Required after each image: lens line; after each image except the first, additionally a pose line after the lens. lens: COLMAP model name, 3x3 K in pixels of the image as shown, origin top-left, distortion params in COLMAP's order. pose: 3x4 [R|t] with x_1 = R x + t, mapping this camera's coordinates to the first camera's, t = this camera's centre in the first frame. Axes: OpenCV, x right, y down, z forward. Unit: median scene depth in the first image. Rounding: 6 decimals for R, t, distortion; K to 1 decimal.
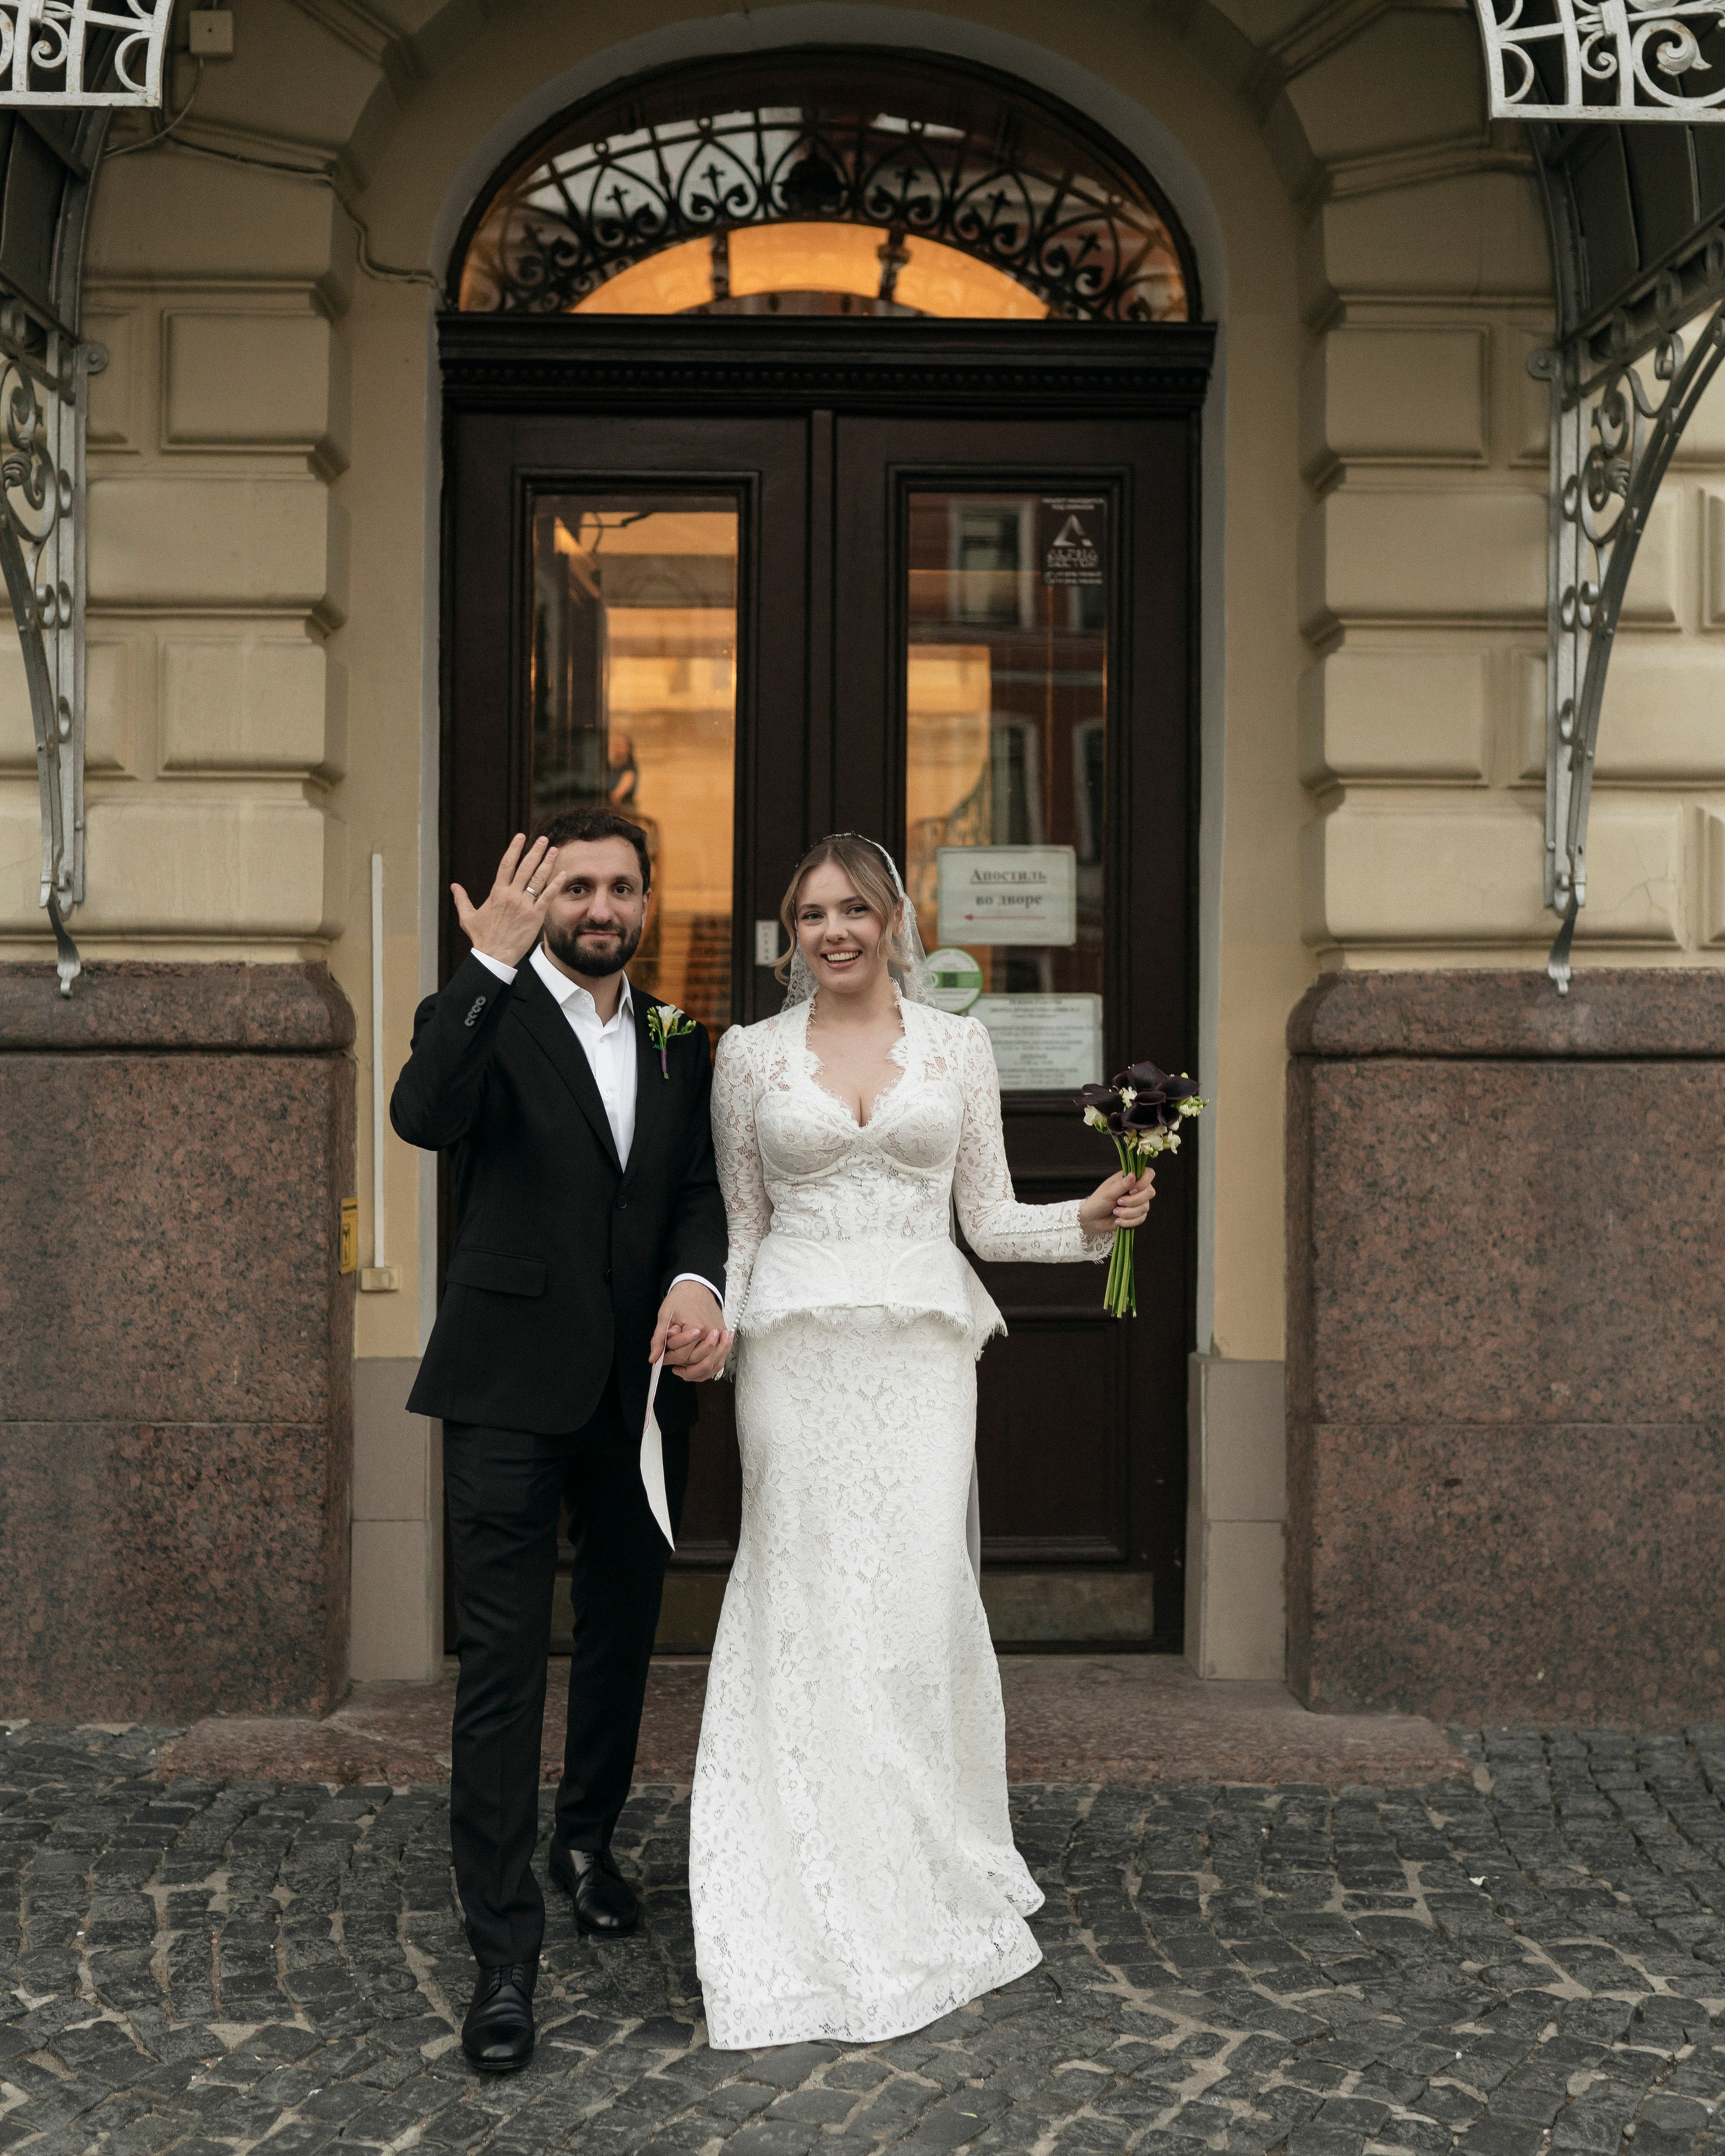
lens RADIAL K [[2390.8, 0, 865.2], [0, 2390.8, 1079.8], [0, 0, 1]] dist [0.006849, 0.000000]
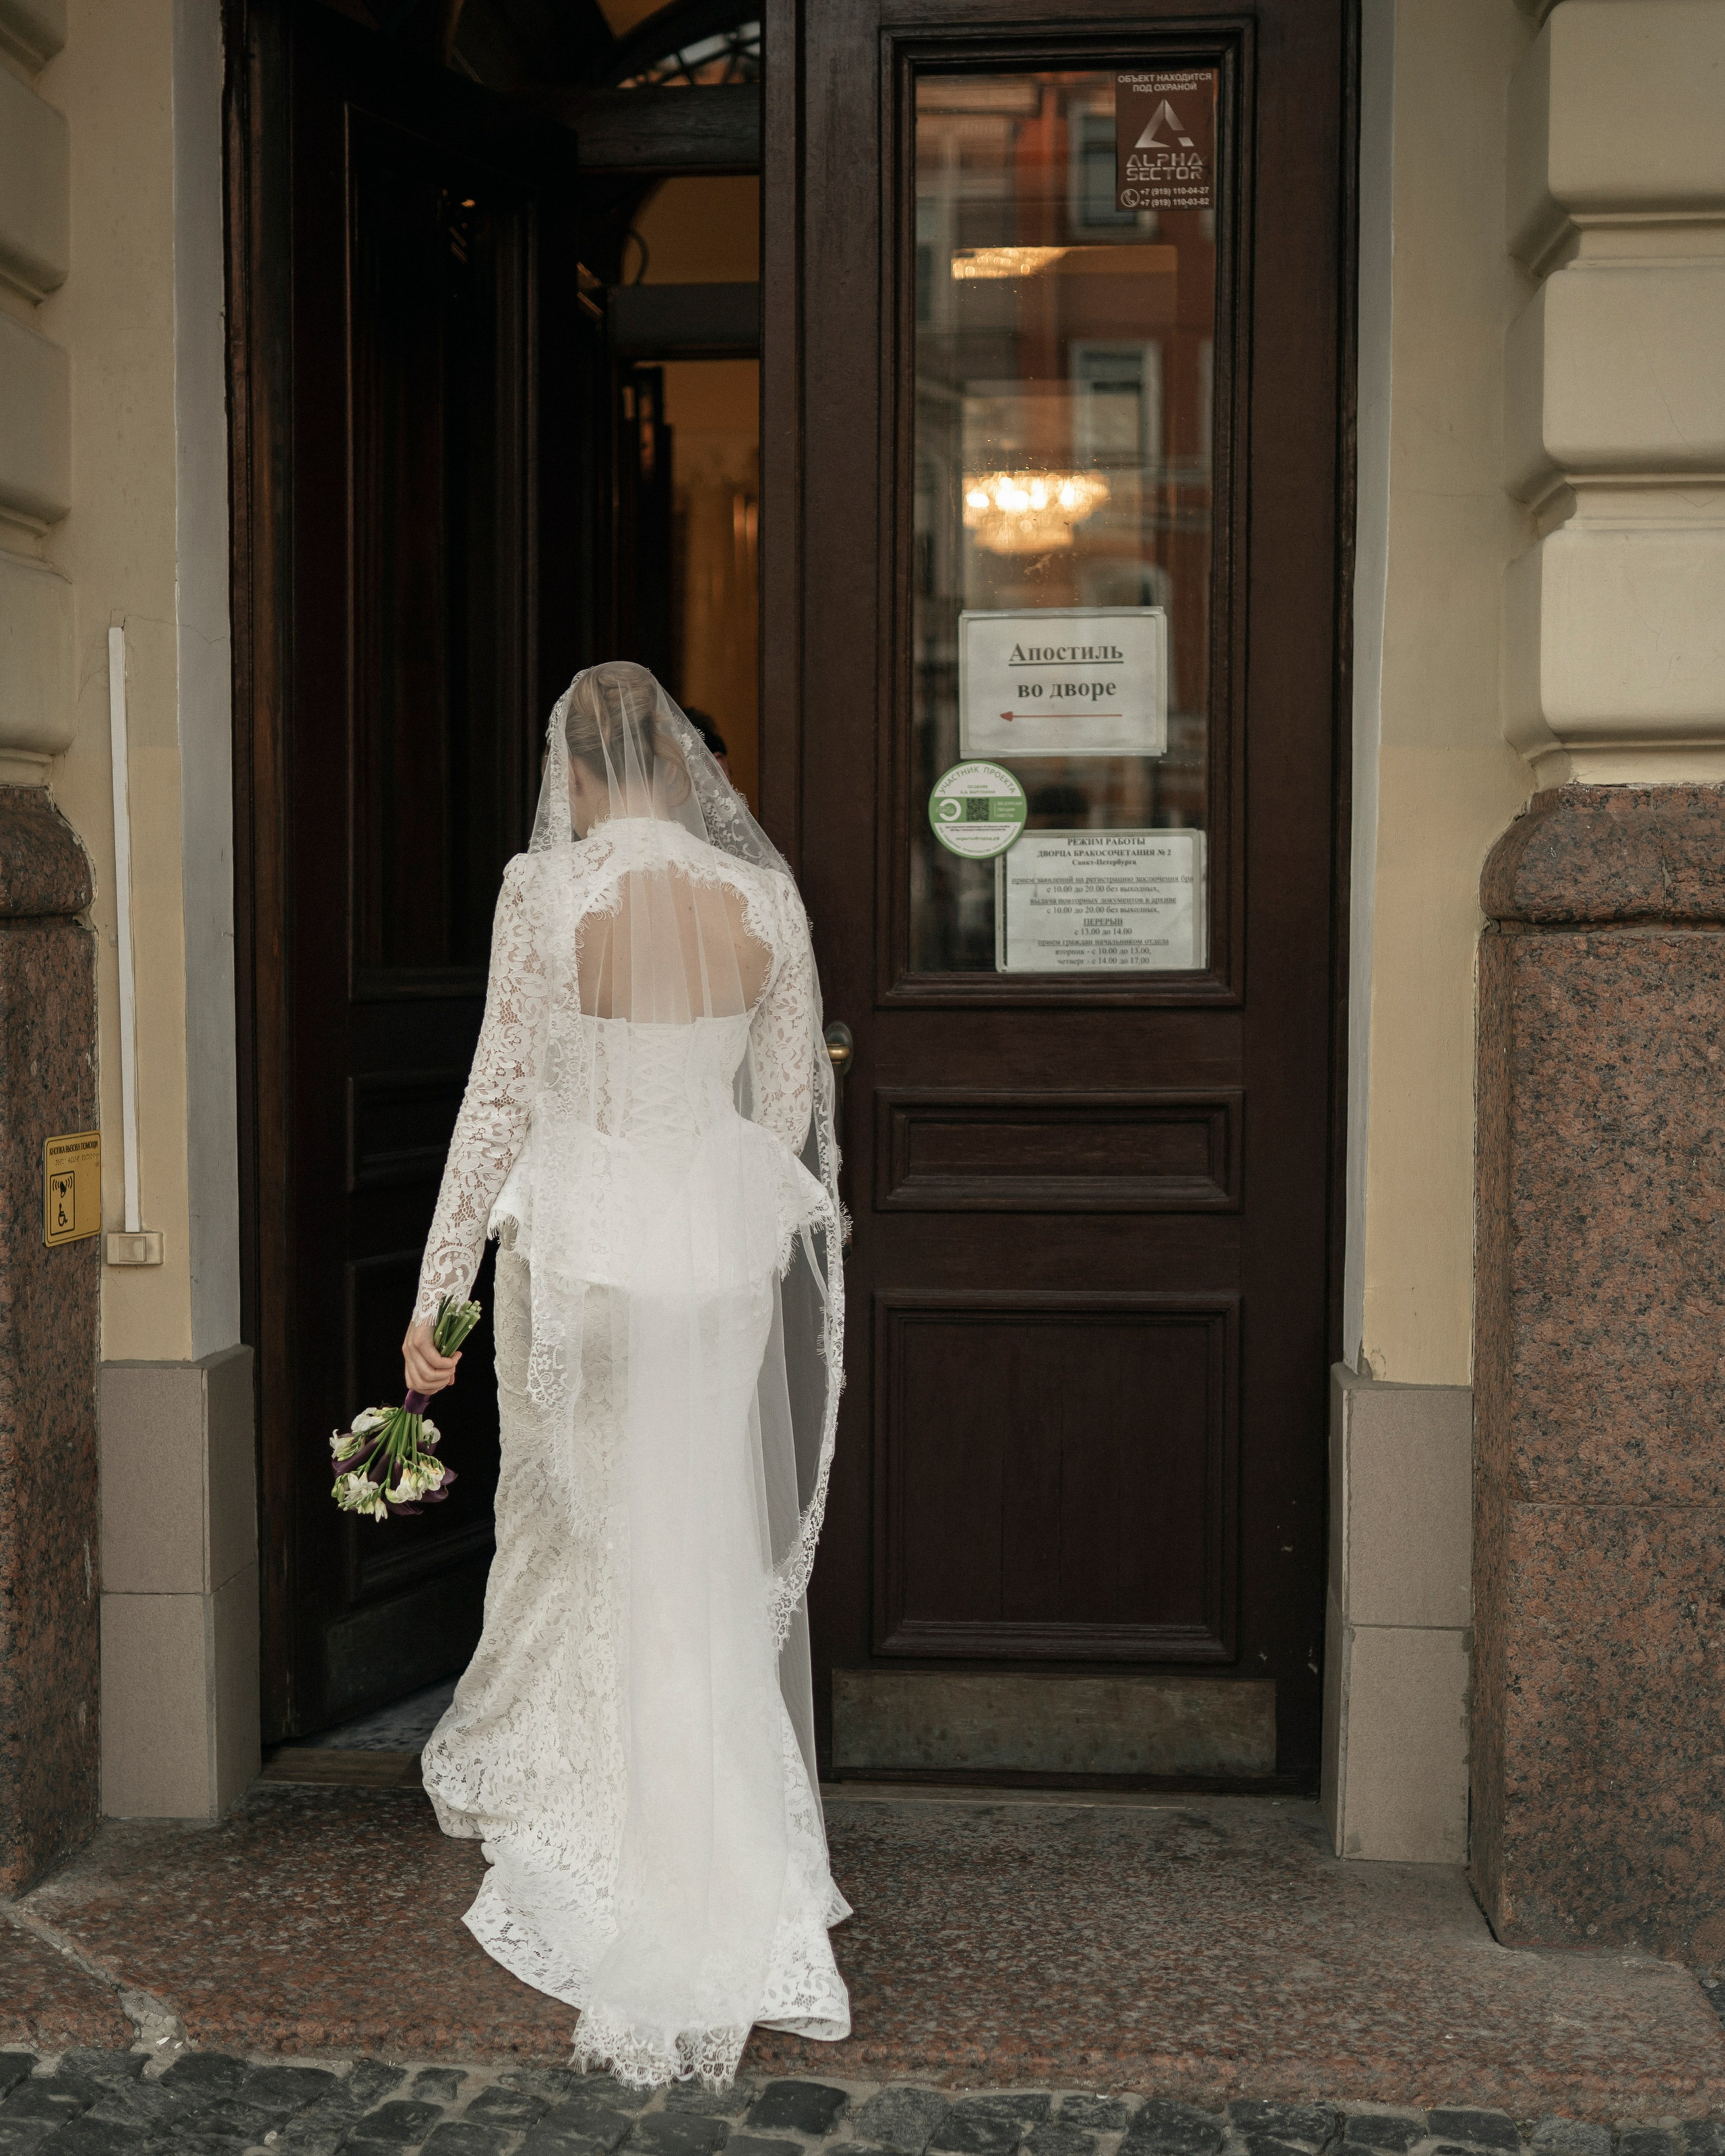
lens RADIAL K [[2390.8, 0, 859.5], [0, 2390.8, 1072.8], [0, 0, 1]] dist [0.006849, 0.000000]
pose [[0.994180, 0.004408, -0.107642, 0.083105], [0.001549, 0.998475, 0.055193, -0.005354], [0.107721, -0.055038, 0.992657, 0.354080]]
